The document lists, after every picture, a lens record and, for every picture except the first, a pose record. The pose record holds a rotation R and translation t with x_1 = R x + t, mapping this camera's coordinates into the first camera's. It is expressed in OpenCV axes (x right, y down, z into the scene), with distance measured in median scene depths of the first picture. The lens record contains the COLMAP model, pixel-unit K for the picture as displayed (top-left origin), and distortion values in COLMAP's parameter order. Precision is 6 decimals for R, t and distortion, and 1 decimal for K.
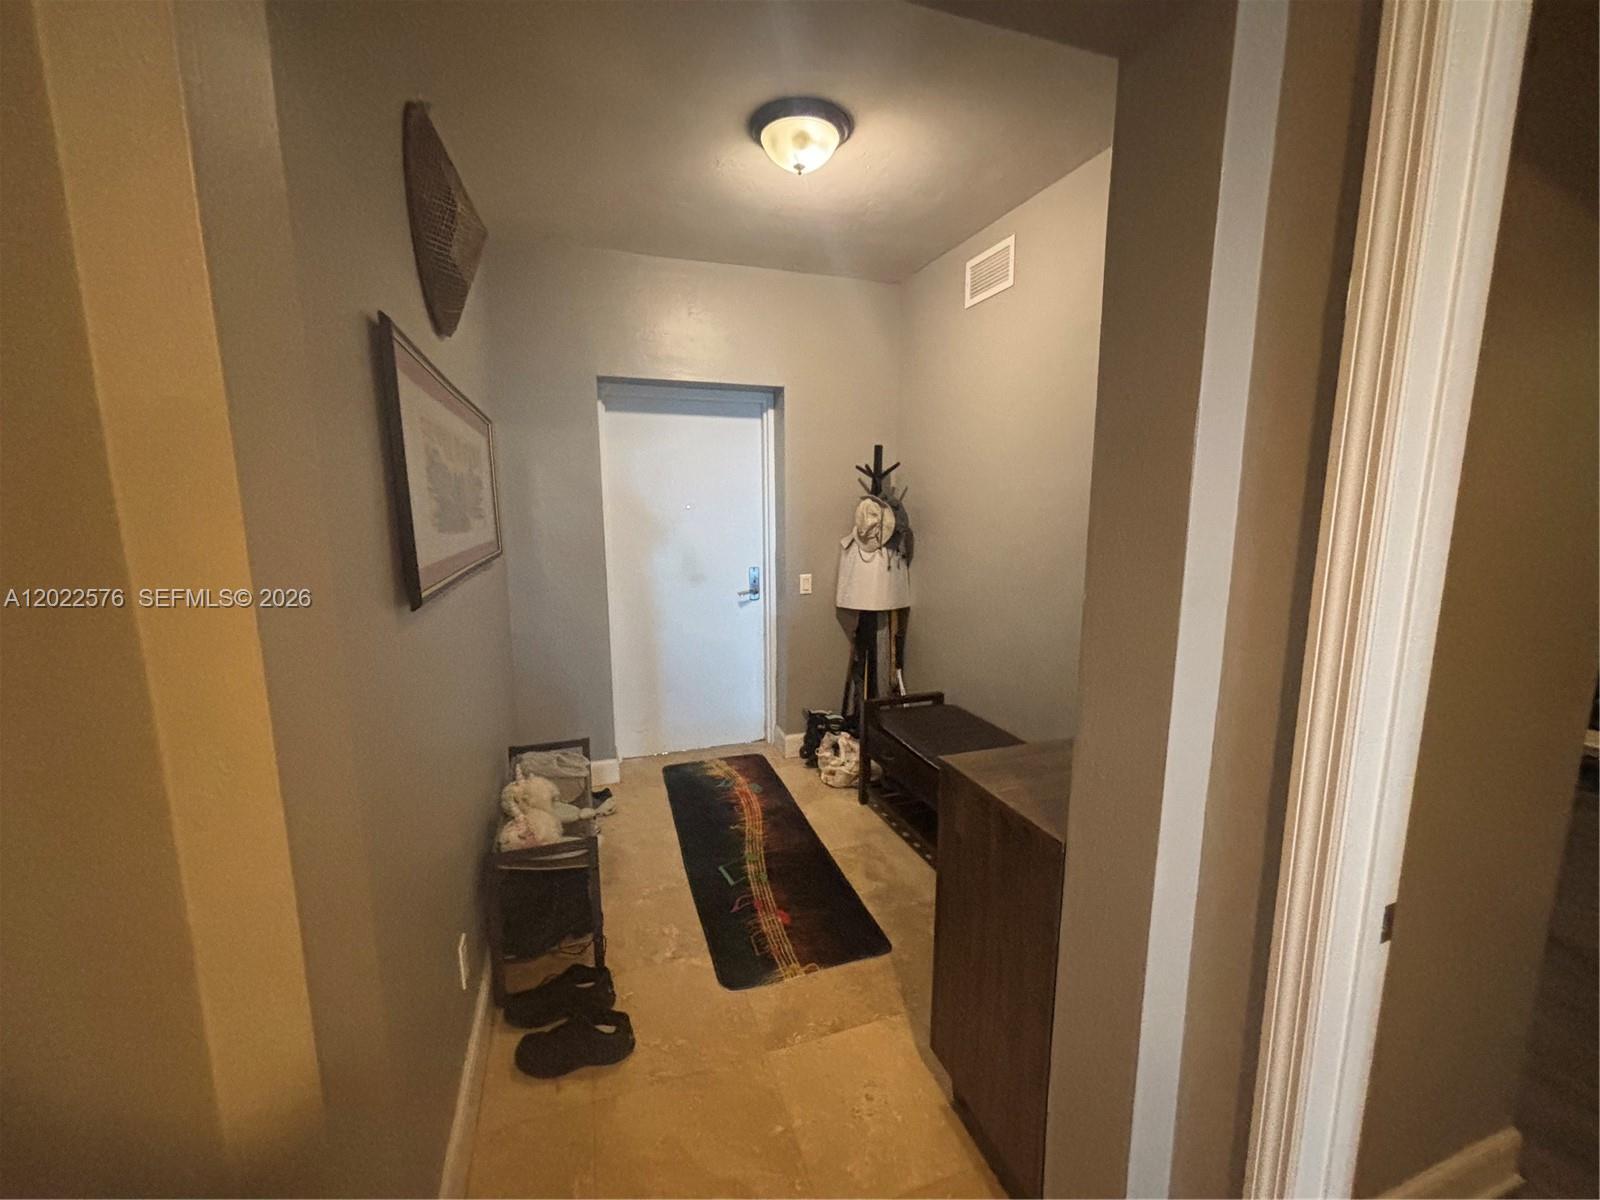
lens RADIAL K [[643.4, 0, 802.3], [0, 643.4, 605.0], [0, 0, 1]] dist [-0.002330, -0.000249]
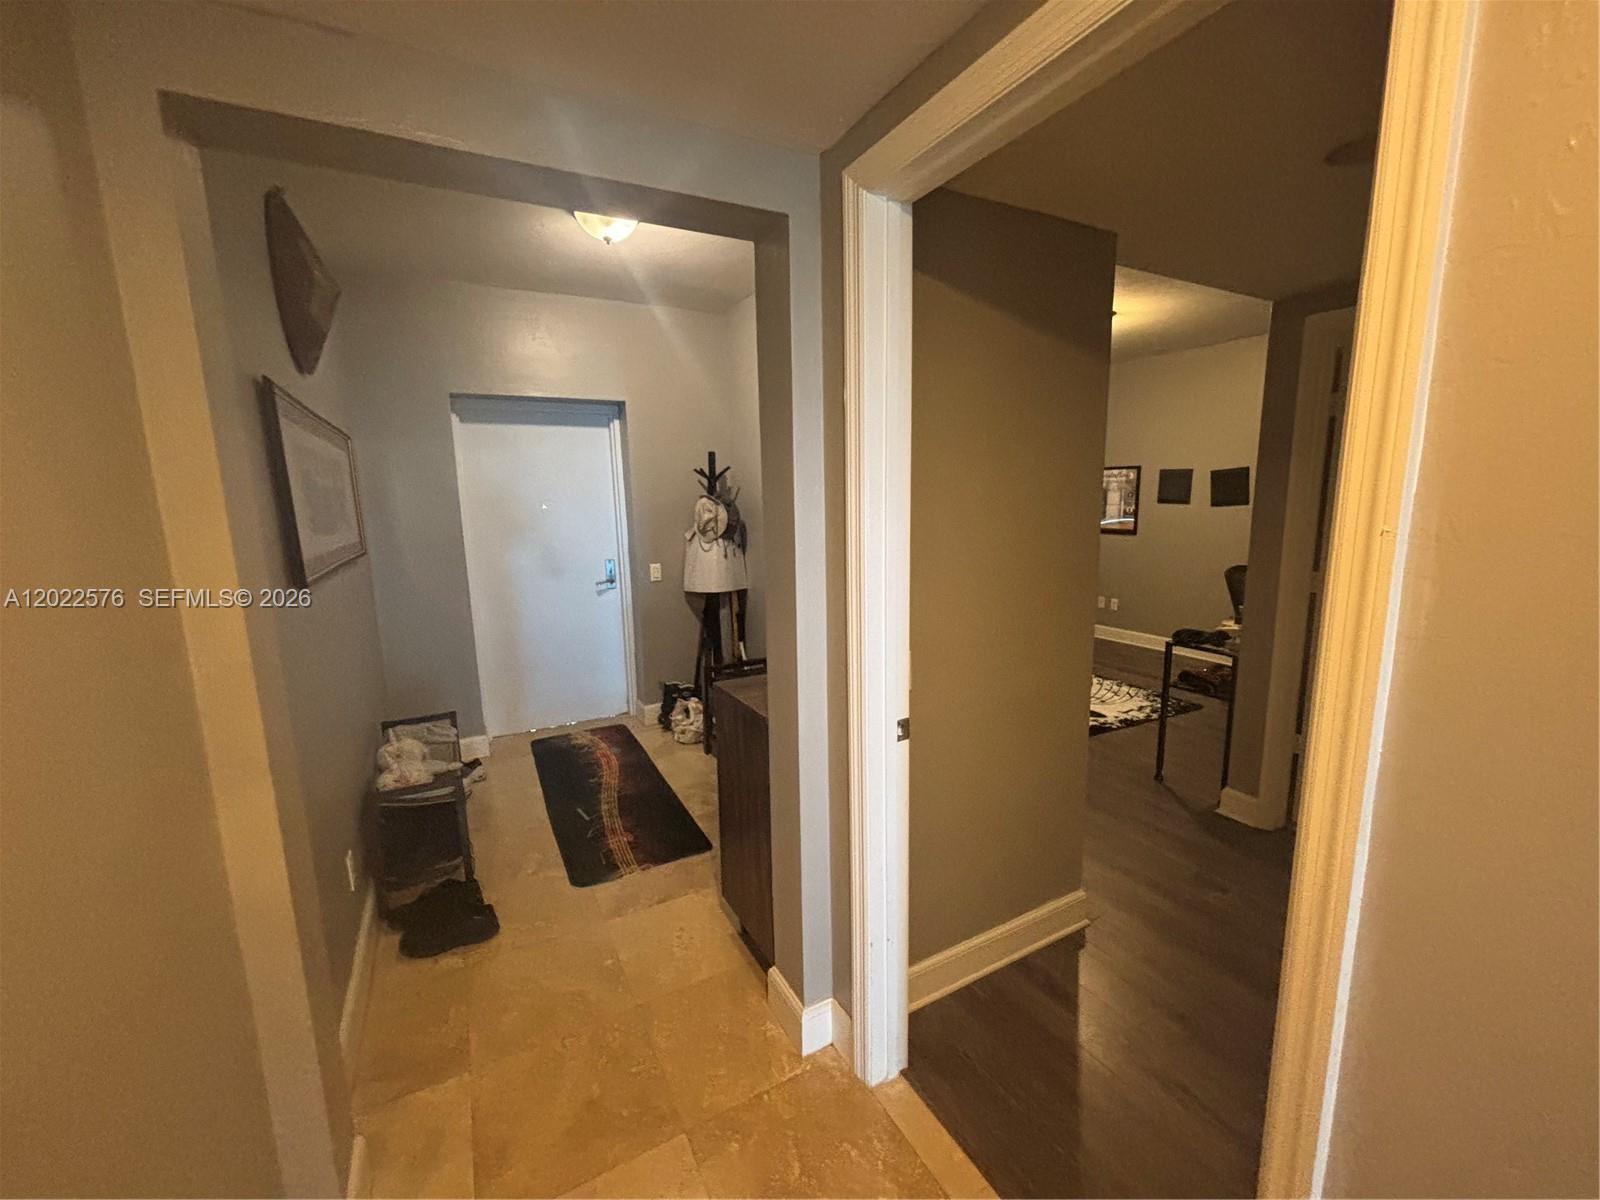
lens RADIAL K [[643.4, 0, 799.3], [0, 643.4, 602.6], [0, 0, 1]] dist [-0.002330, -0.000249]
pose [[0.986350, -0.045820, 0.158161, 0.109359], [0.044959, 0.998948, 0.009016, 0.032774], [-0.158408, -0.001783, 0.987372, -0.252877]]
